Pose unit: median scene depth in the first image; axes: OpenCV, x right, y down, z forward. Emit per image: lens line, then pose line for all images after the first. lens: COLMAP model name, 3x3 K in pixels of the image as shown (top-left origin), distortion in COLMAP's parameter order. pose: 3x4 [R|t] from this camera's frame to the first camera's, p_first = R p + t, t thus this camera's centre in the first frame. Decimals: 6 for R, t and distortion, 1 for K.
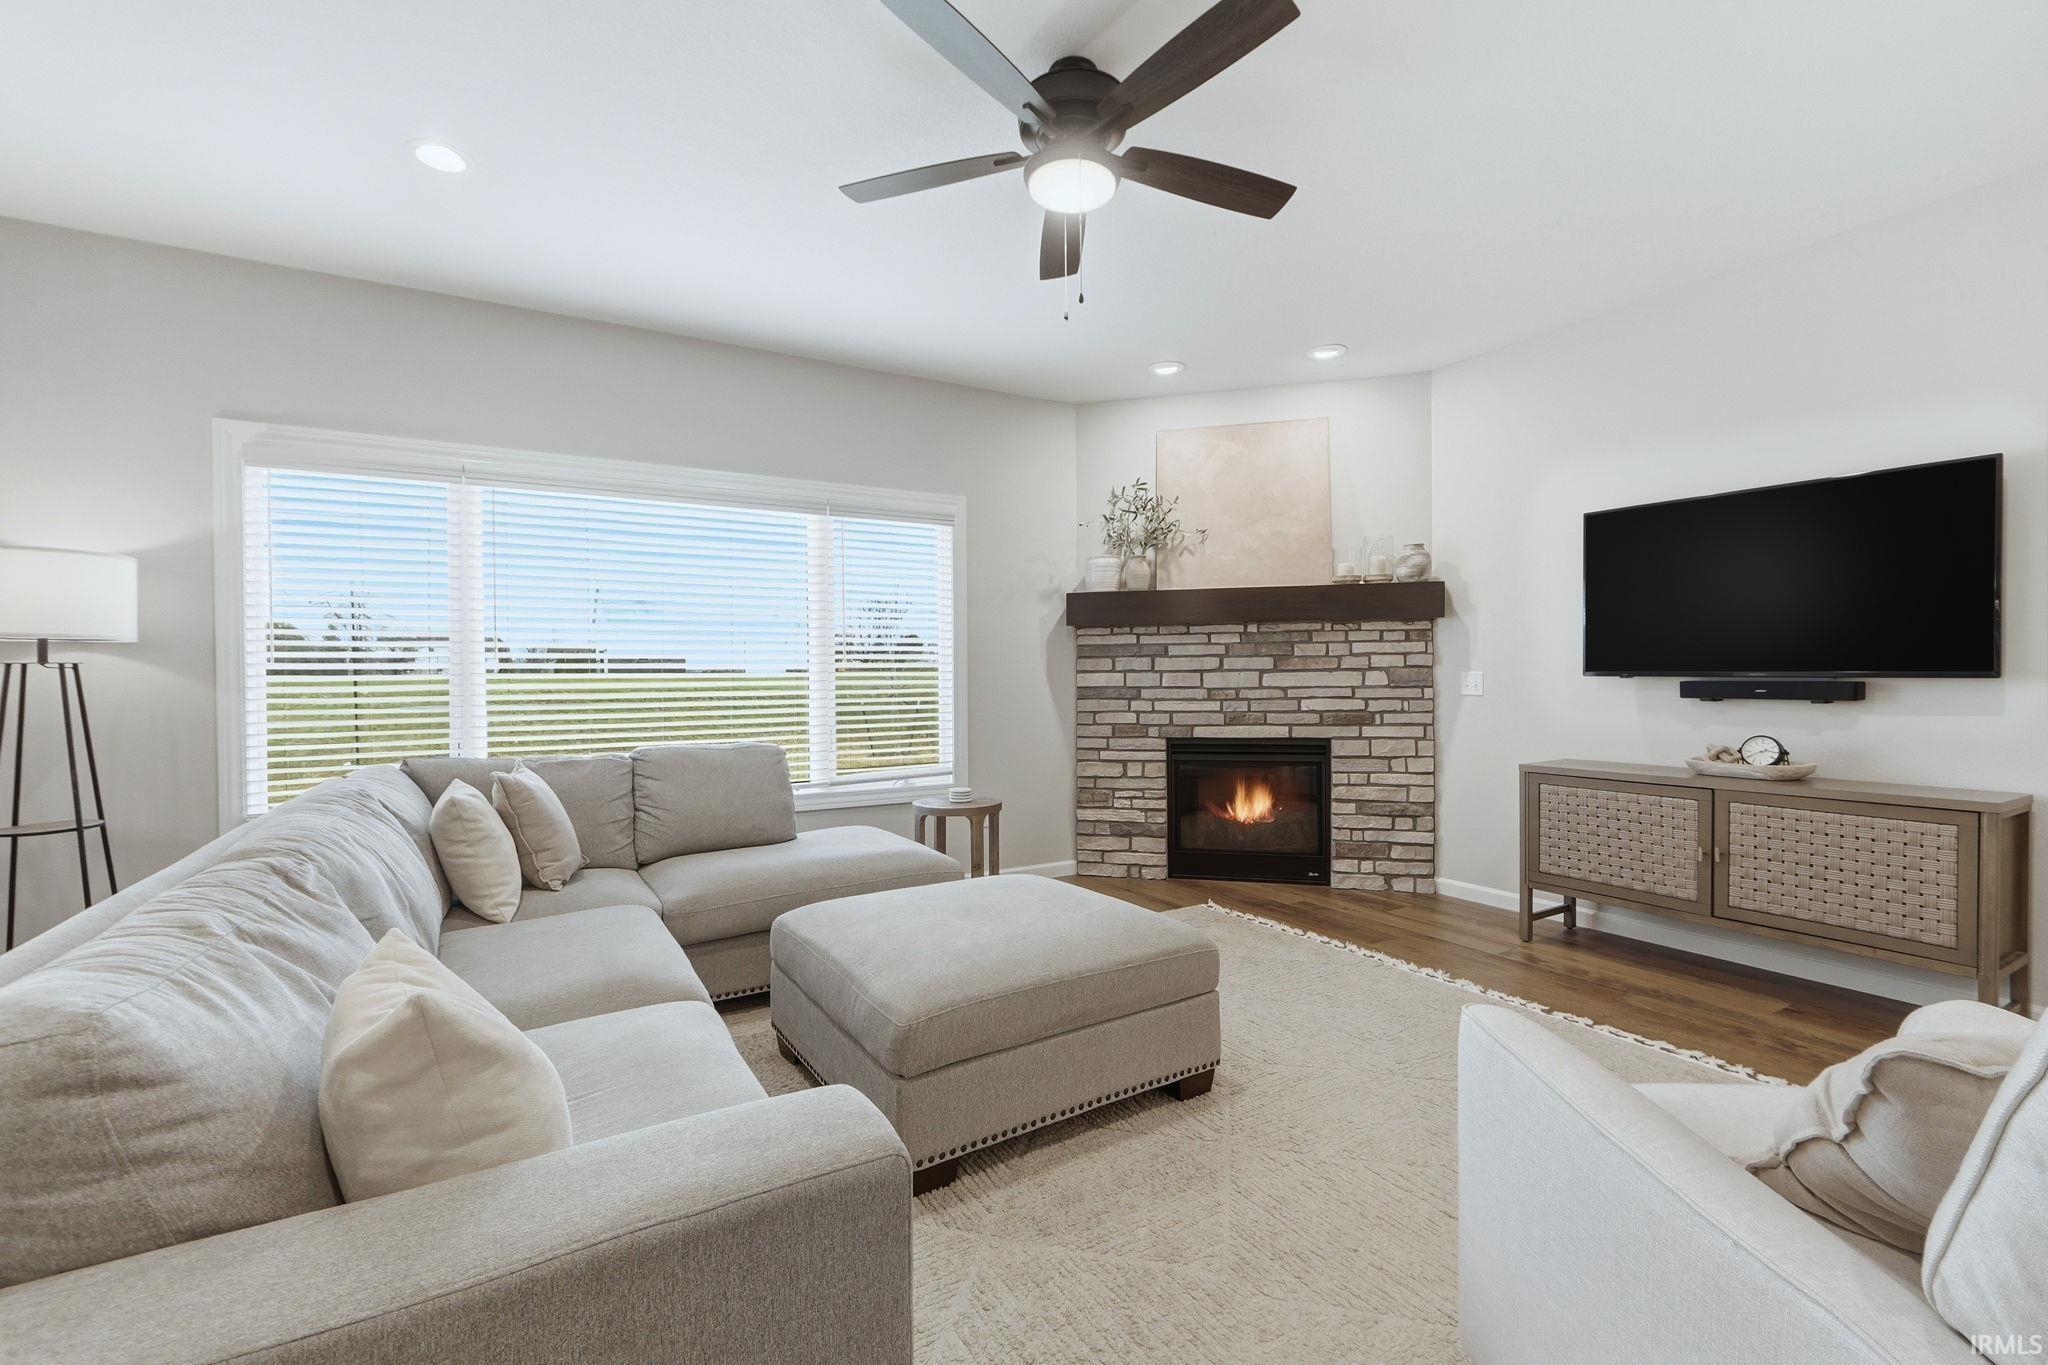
lens RADIAL K [[880.3, 0, 1018.2], [0, 880.3, 677.3], [0, 0, 1]] dist [0.000115, -0.000221]
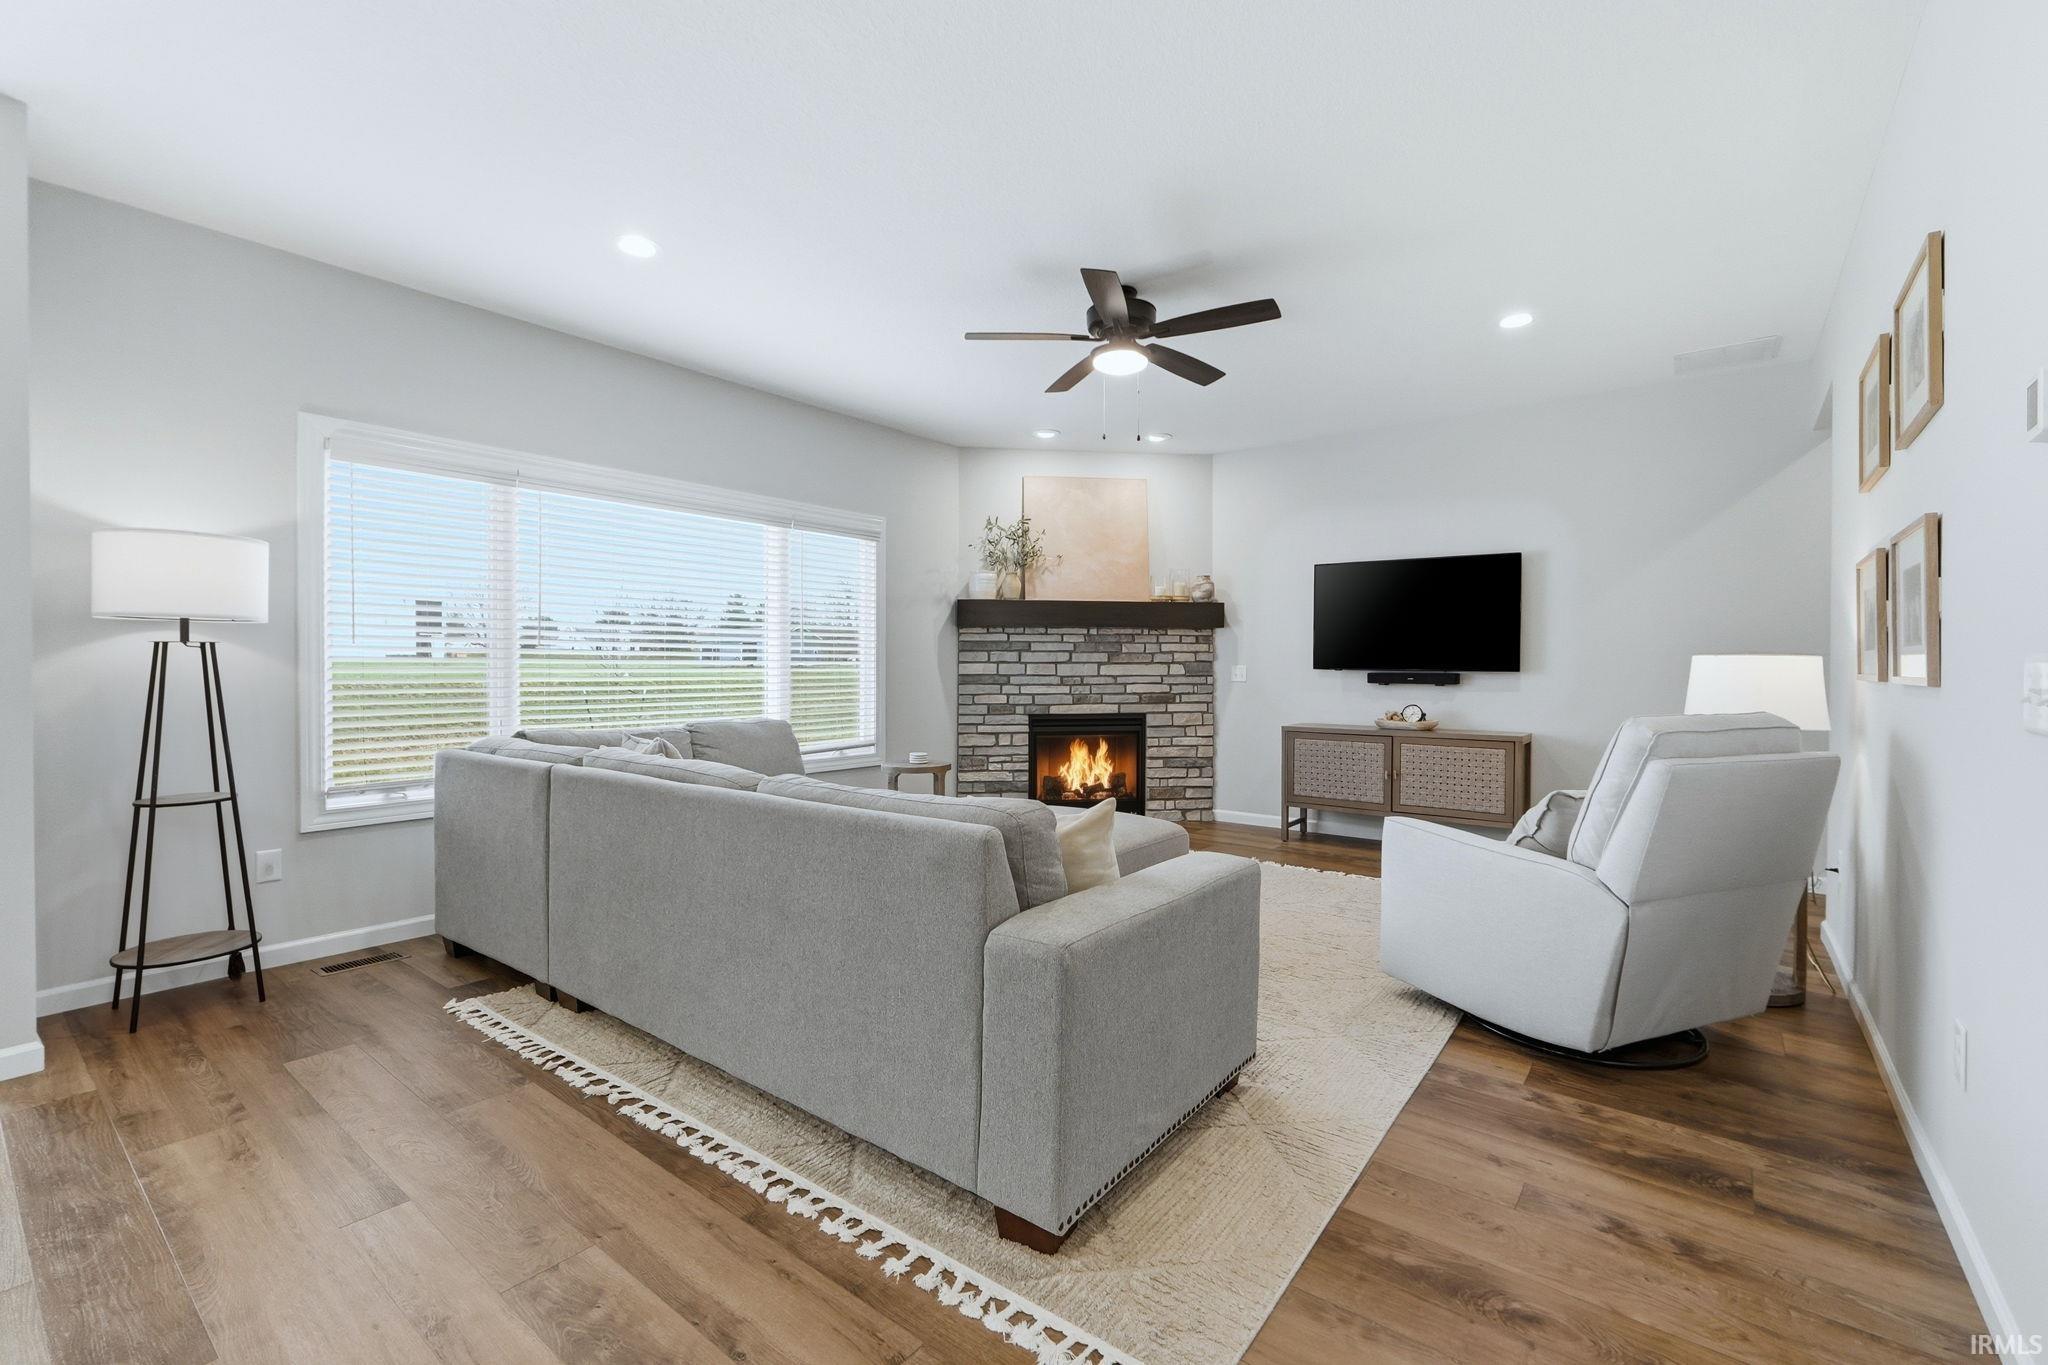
lens RADIAL K [[880.3, 0, 1035.3], [0, 880.3, 656.7], [0, 0, 1]] dist [0.000115, -0.000221]
pose [[0.923373, 0.014785, 0.383620, -0.339073], [-0.009638, 0.999836, -0.015335, 0.004117], [-0.383783, 0.010463, 0.923364, -0.207082]]
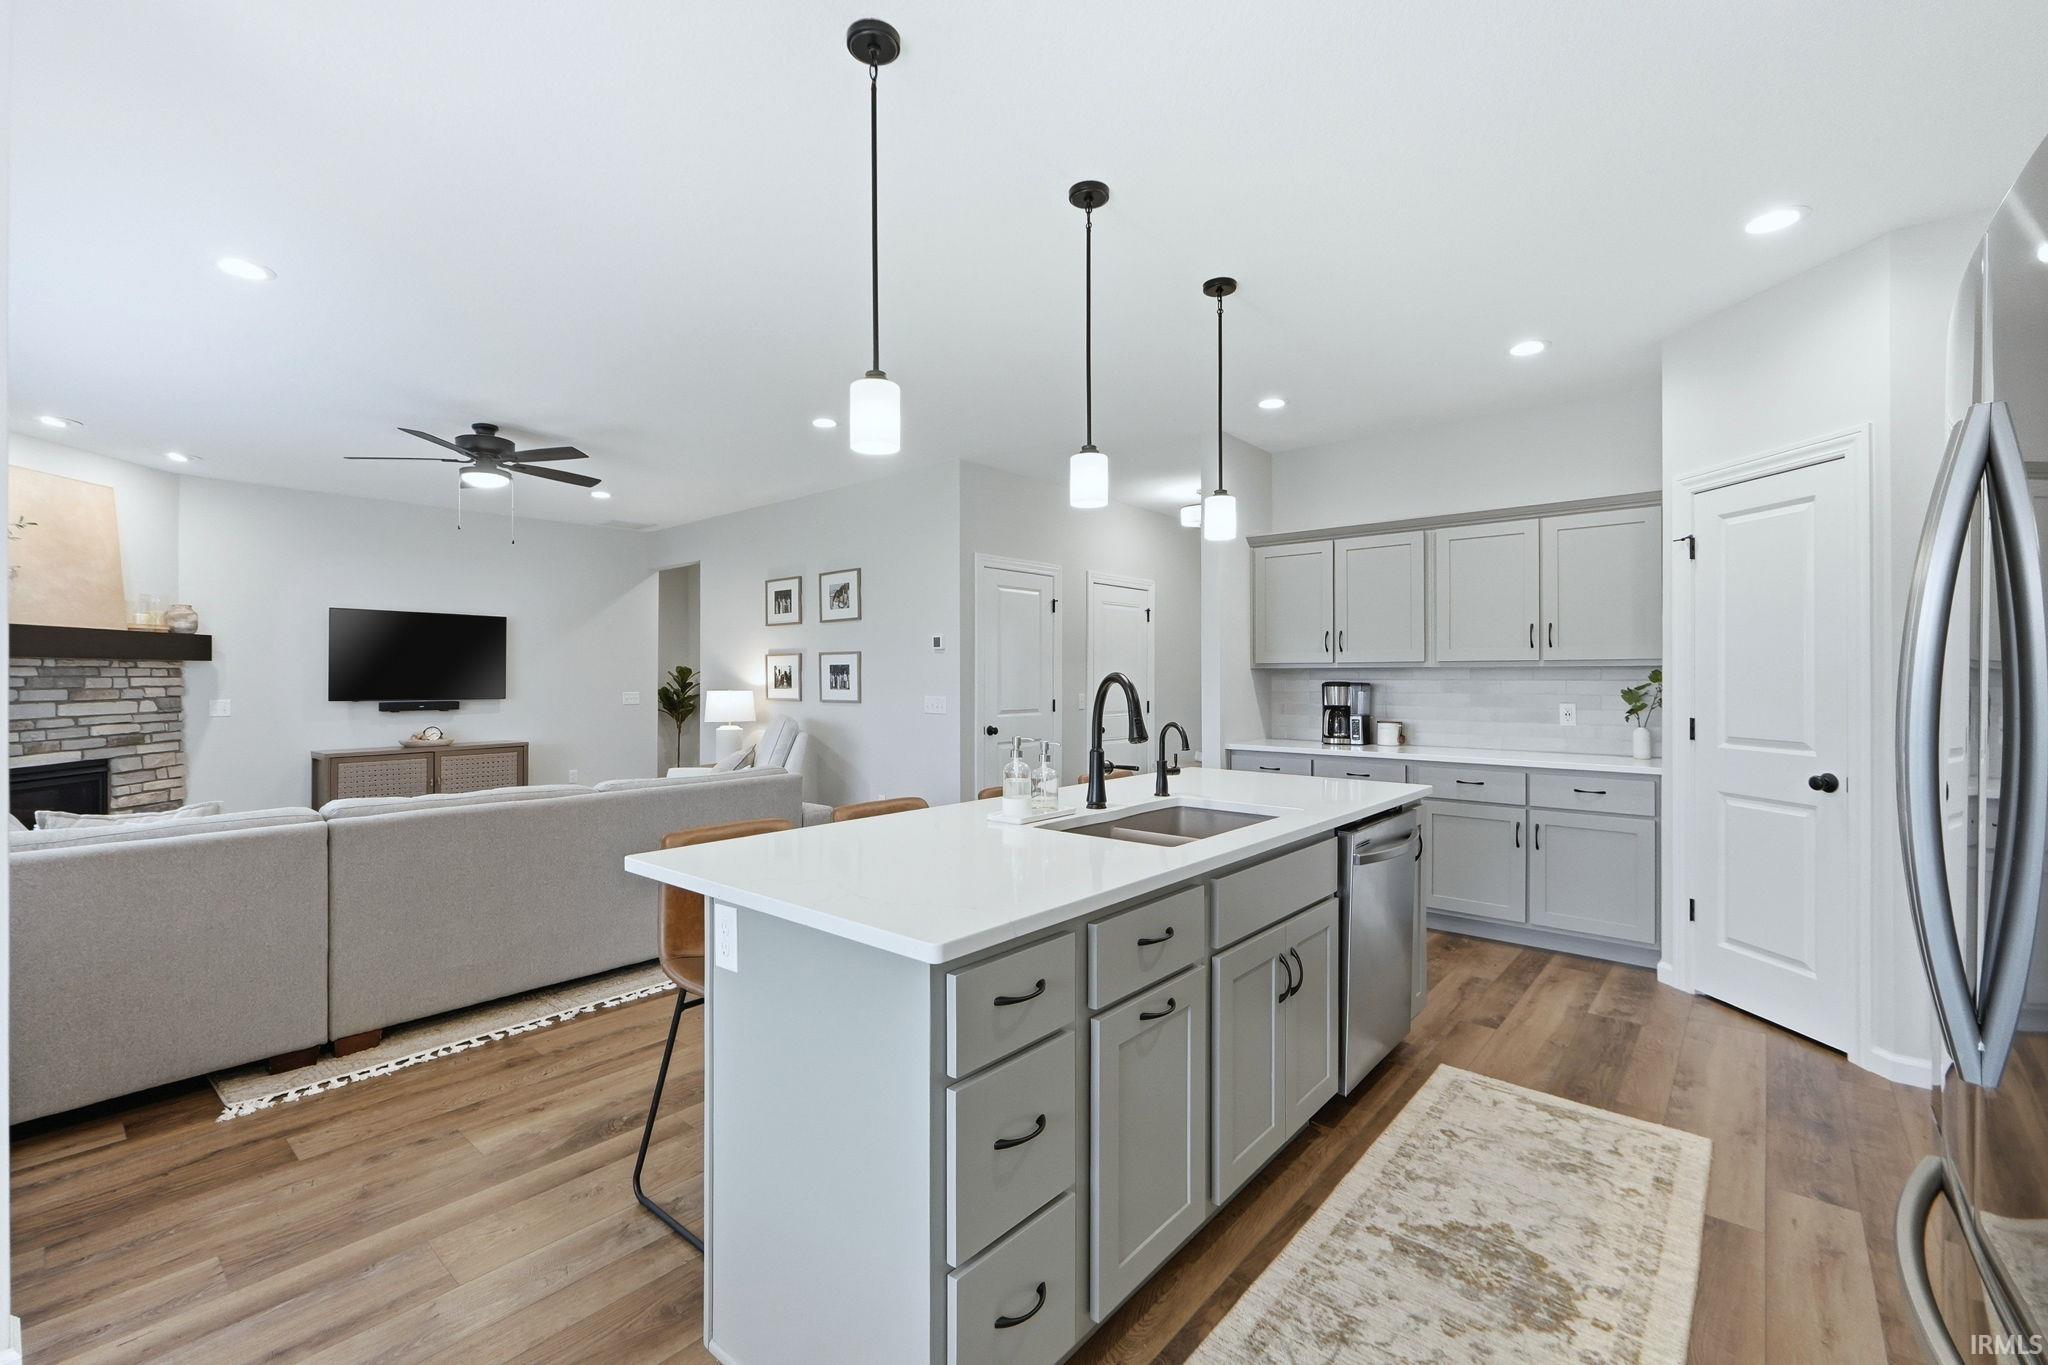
lens RADIAL K [[880.3, 0, 1003.1], [0, 880.3, 682.8], [0, 0, 1]] dist [0.000115, -0.000221]
pose [[-0.326141, 0.001883, 0.945319, -1.178113], [0.006707, 0.999977, 0.000322, -0.024874], [-0.945297, 0.006445, -0.326147, 0.255481]]
